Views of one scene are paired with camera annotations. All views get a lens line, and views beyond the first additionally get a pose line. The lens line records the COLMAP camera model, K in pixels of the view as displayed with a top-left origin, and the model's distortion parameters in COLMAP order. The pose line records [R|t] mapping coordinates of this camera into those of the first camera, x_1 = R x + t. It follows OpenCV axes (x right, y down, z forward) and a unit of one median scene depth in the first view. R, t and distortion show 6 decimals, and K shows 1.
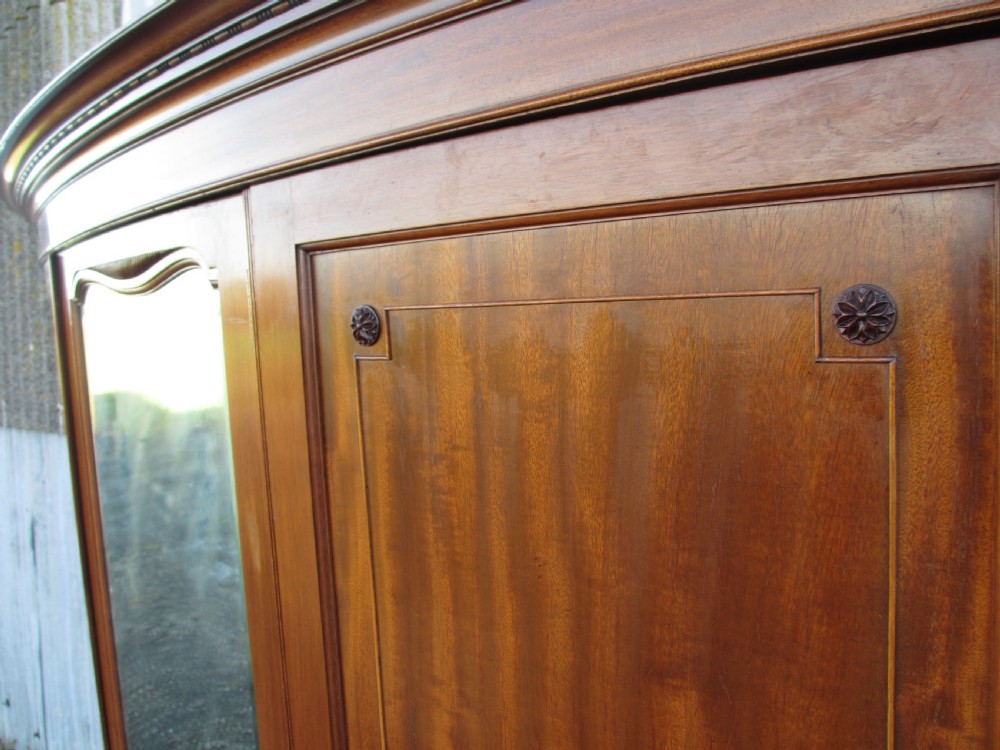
lens RADIAL K [[839.4, 0, 499.0], [0, 839.4, 394.0], [0, 0, 1]] dist [-0.063711, 0.035076]
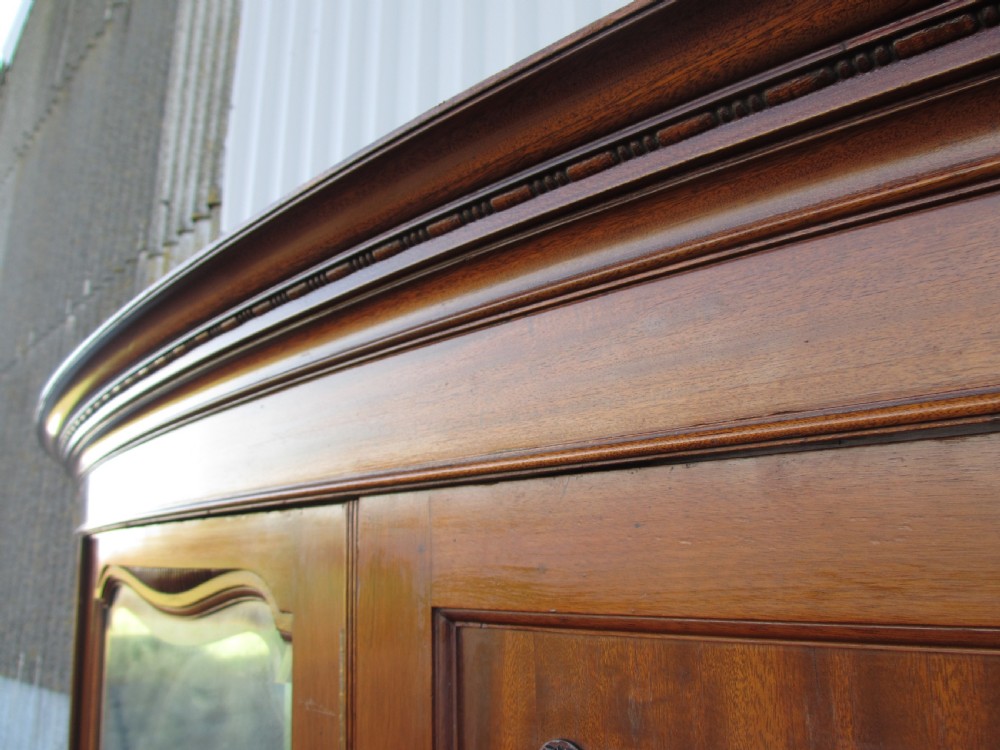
lens RADIAL K [[839.4, 0, 499.0], [0, 839.4, 394.0], [0, 0, 1]] dist [-0.063711, 0.035076]
pose [[0.997214, 0.017084, -0.072606, -0.138474], [-0.037243, 0.957439, -0.286223, -0.136809], [0.064626, 0.288130, 0.955408, 0.354254]]
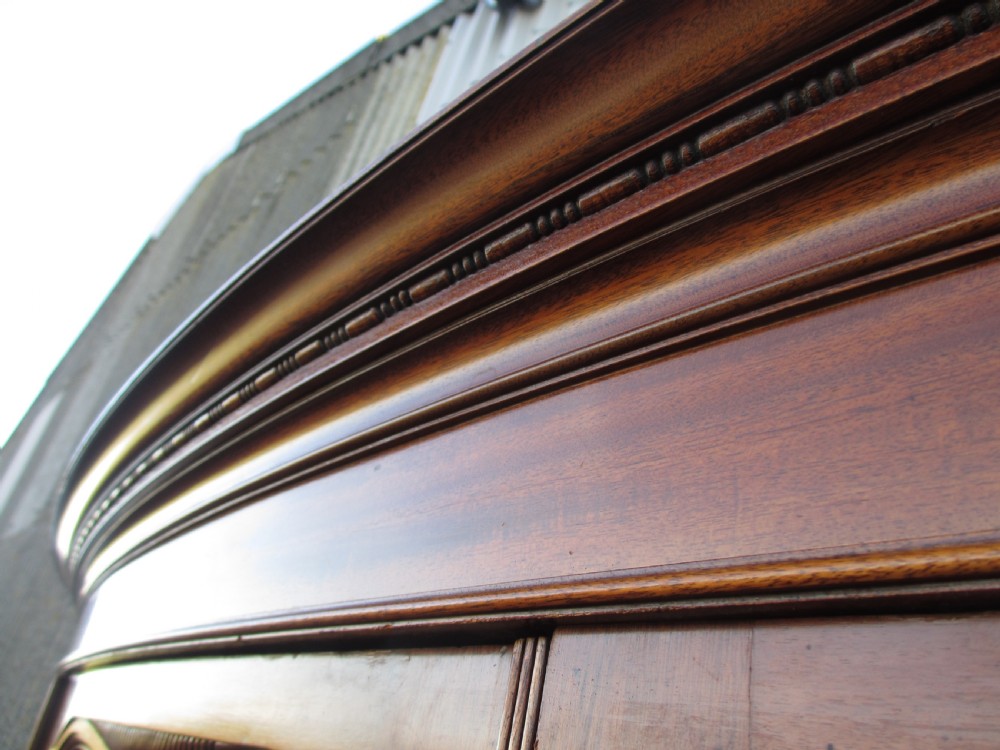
lens RADIAL K [[836.6, 0, 500.0], [0, 836.6, 375.0], [0, 0, 1]] dist [-0.052651, 0.016713]
pose [[0.972024, 0.160272, -0.171706, -0.259312], [-0.229495, 0.803722, -0.548965, -0.140750], [0.050020, 0.573012, 0.818019, 0.637534]]
